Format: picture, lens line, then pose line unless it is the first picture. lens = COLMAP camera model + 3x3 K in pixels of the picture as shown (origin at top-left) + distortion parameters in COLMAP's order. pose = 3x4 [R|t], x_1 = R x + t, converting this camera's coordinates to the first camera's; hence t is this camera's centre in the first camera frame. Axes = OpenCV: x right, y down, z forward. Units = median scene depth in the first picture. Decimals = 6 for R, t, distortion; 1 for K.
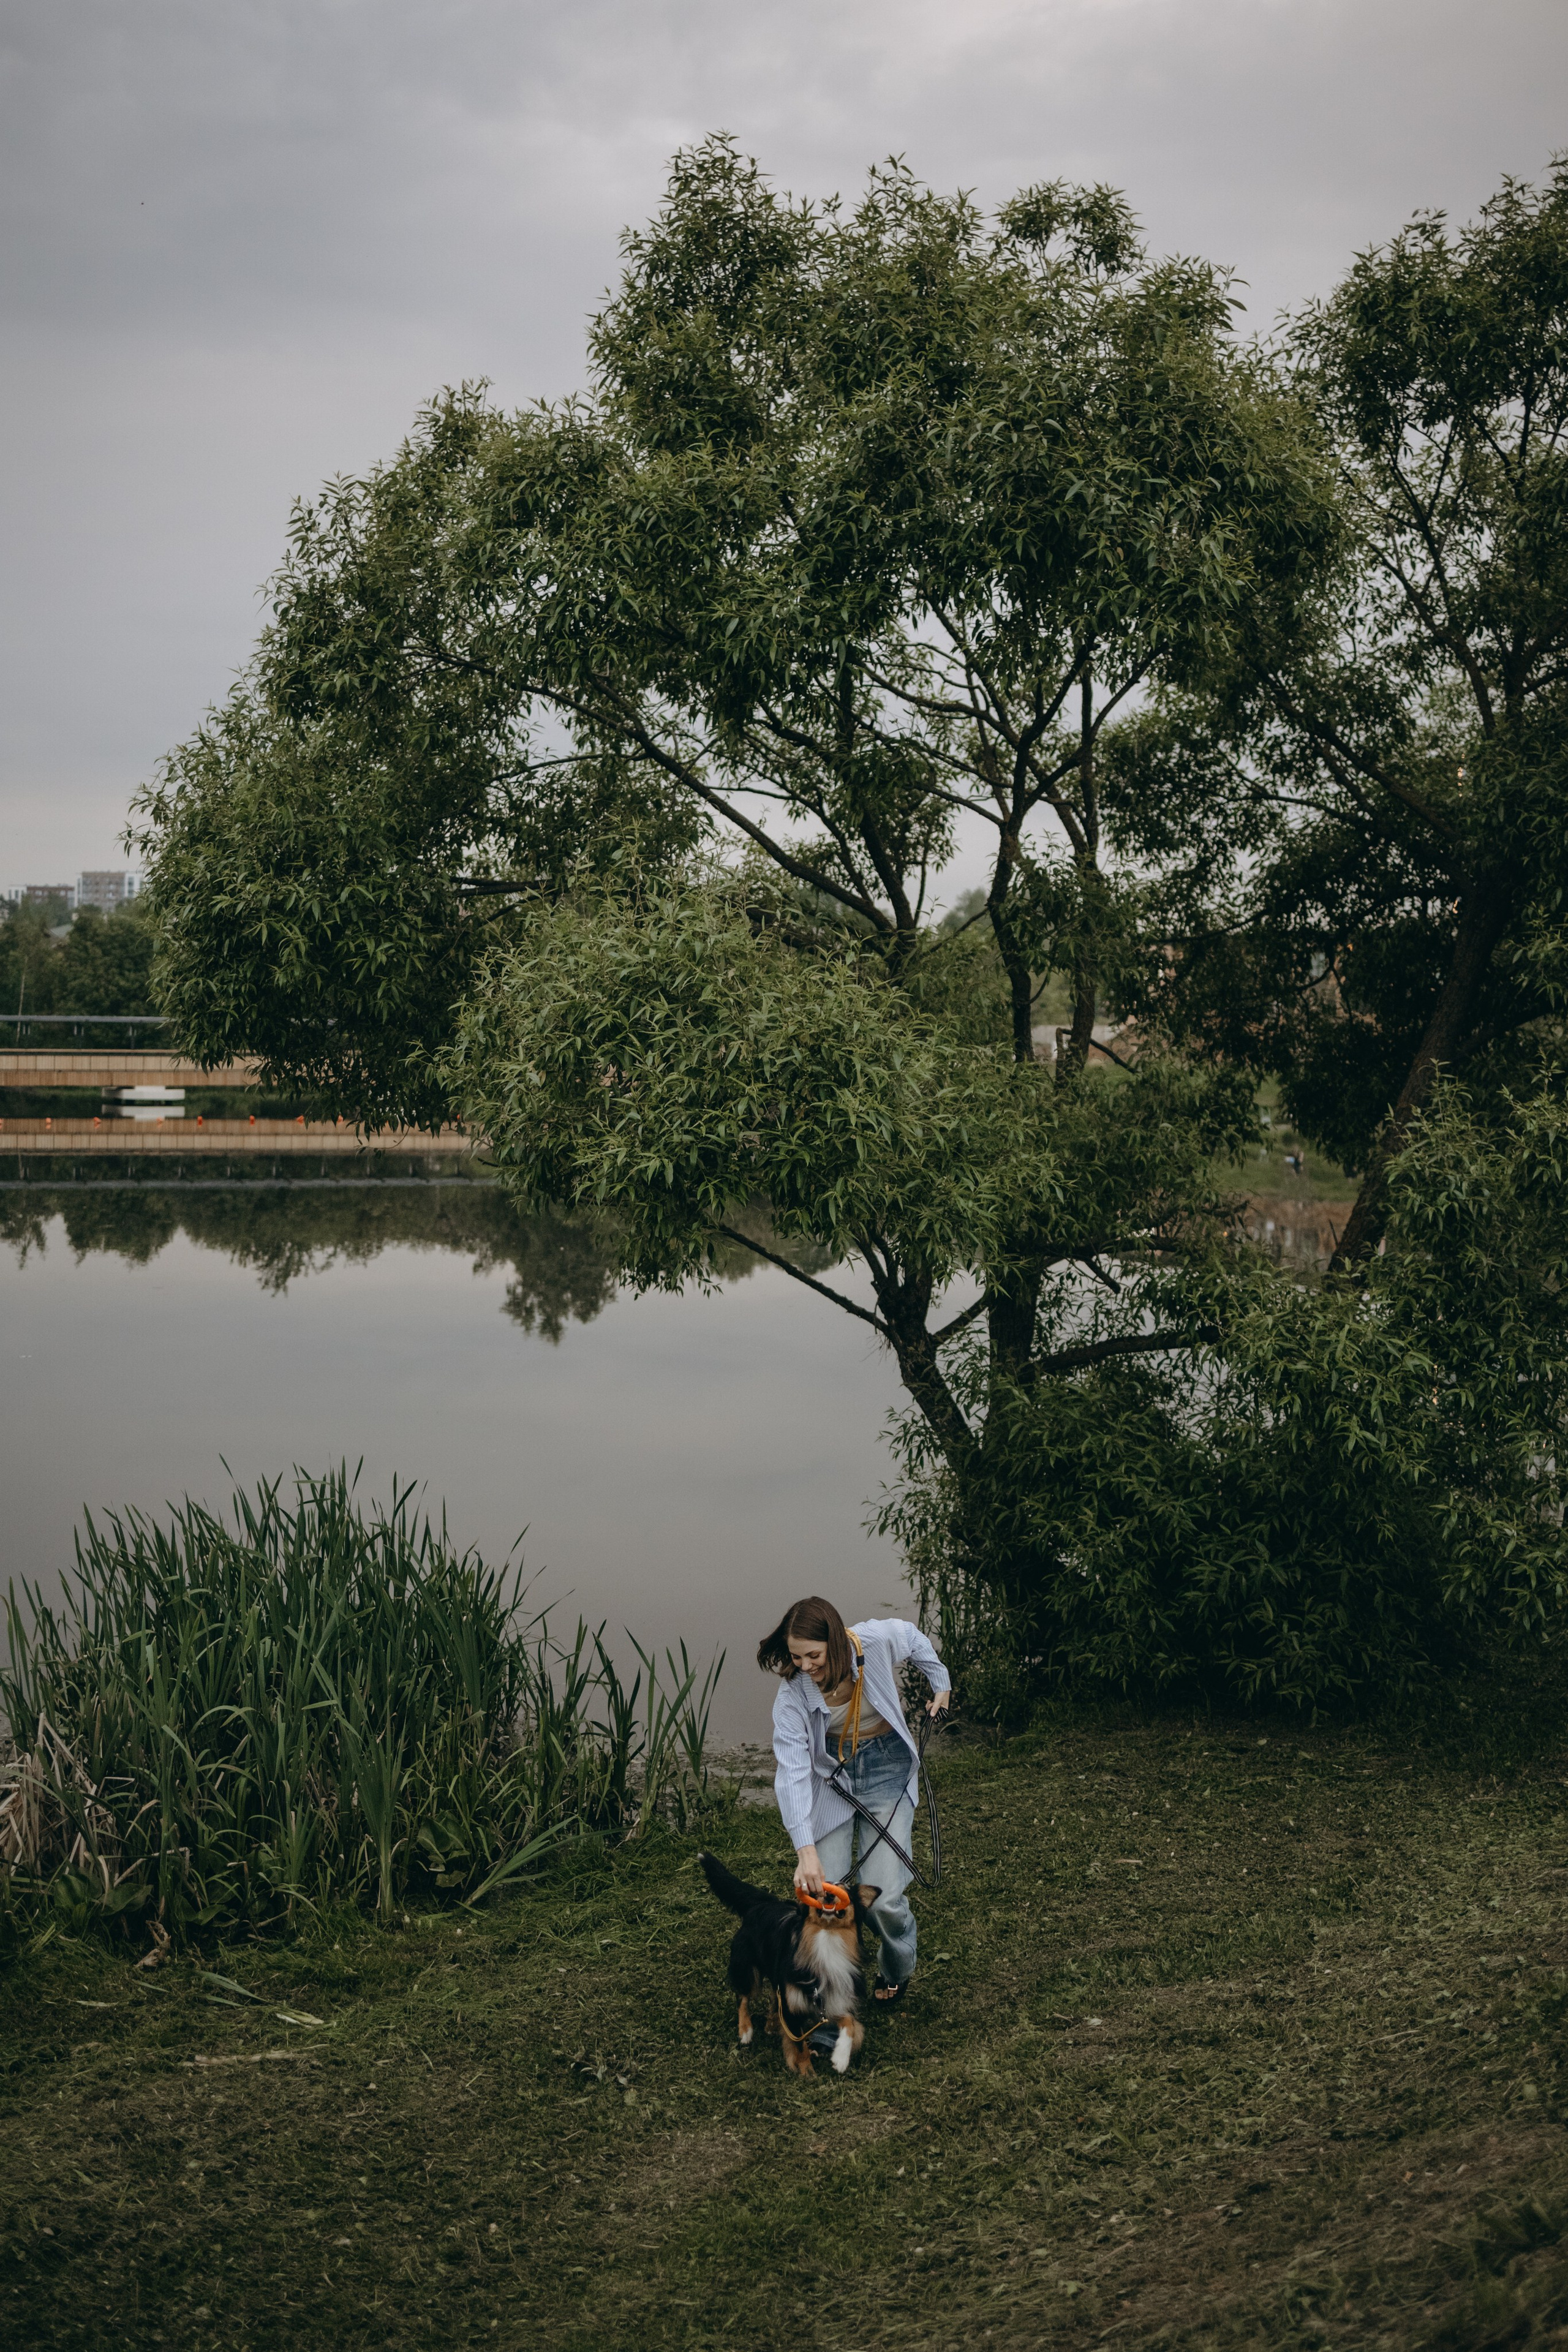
lens RADIAL K [[2471.6, 0, 784.0], [0, 2471.6, 1176.0], [0, 0, 1]] dist [-0.020847, 0.044020]
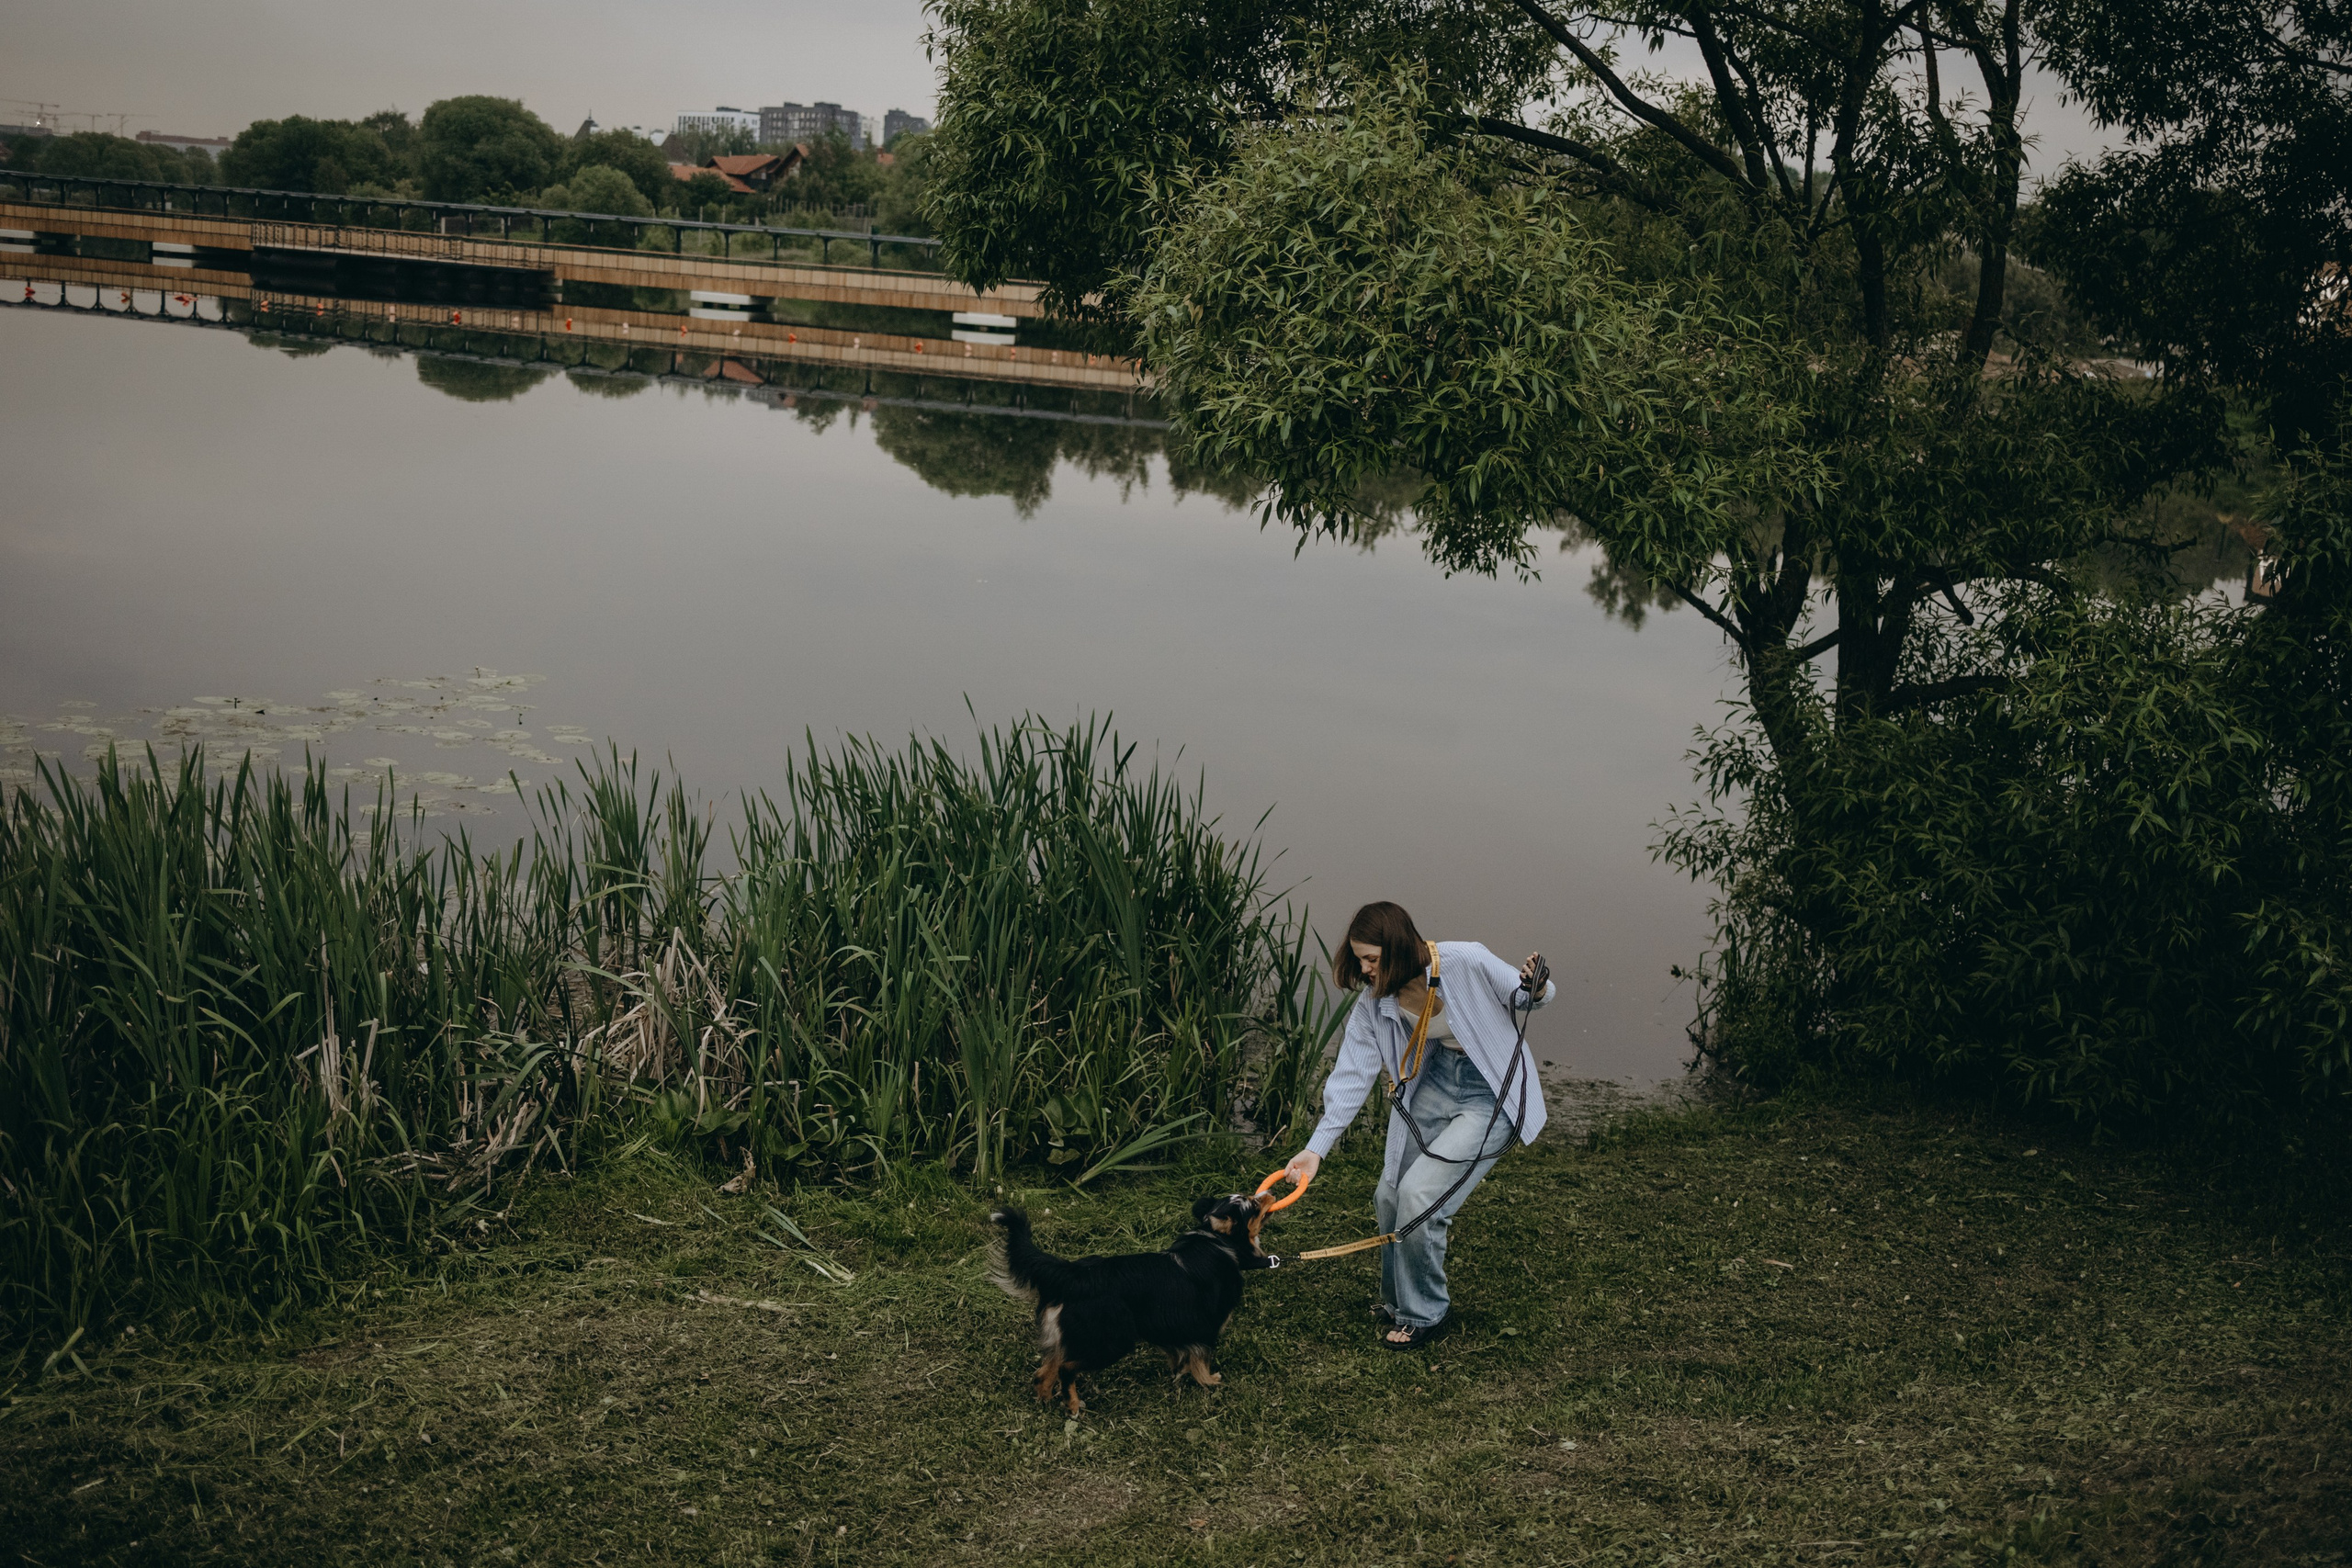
lens RADIAL K [[2444.3, 0, 1113.2], [0, 2444.3, 788.2], [0, 0, 1]] dist [-0.065928, -0.000543]
pose [[0.945754, 0.120825, -0.301582, 0.135473], [-0.077731, 0.985465, 0.151053, -0.001099], [0.315449, -0.119417, 0.941399, 0.114826]]
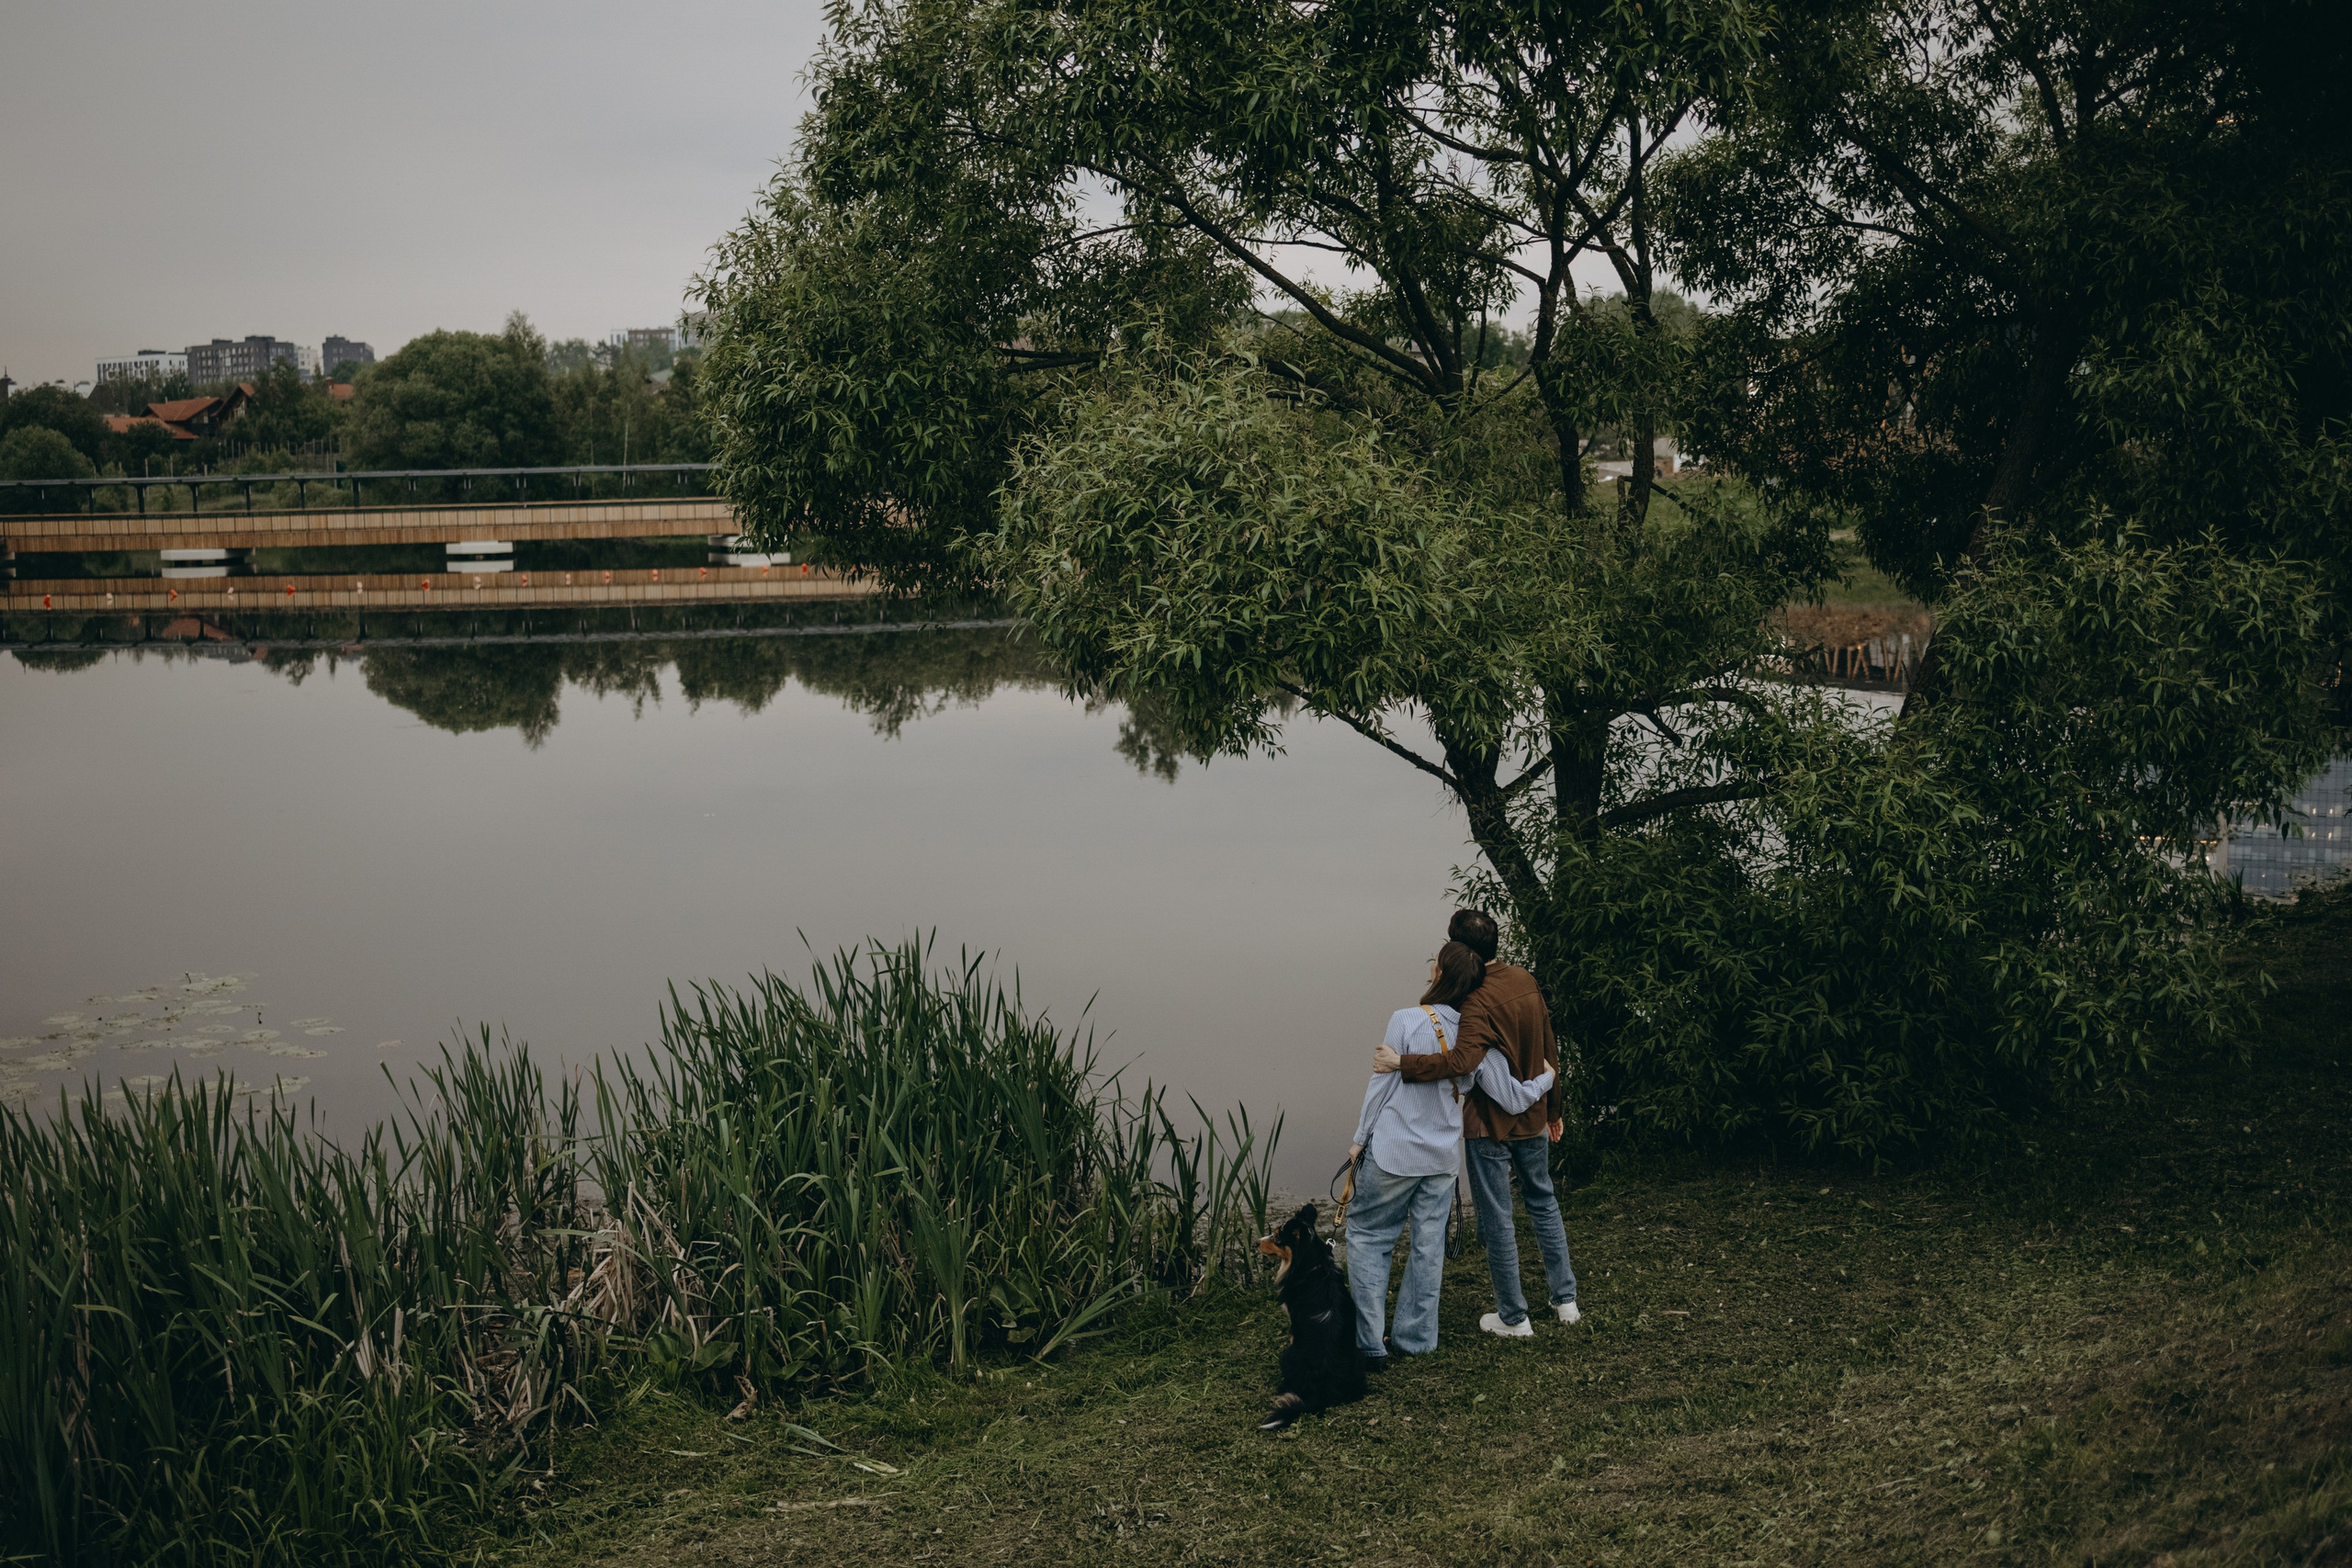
lens RADIAL K [[2540.4, 0, 1176.0], [0, 2540.4, 784.0], [0, 0, 1]] dist [-0.053008, 0.025434]
pose [[0.995505, -0.027118, -0.090739, 0.030015], [0.033573, 0.996955, 0.070384, -0.018388], [0.088554, -0.073114, 0.993384, -0.037403]]
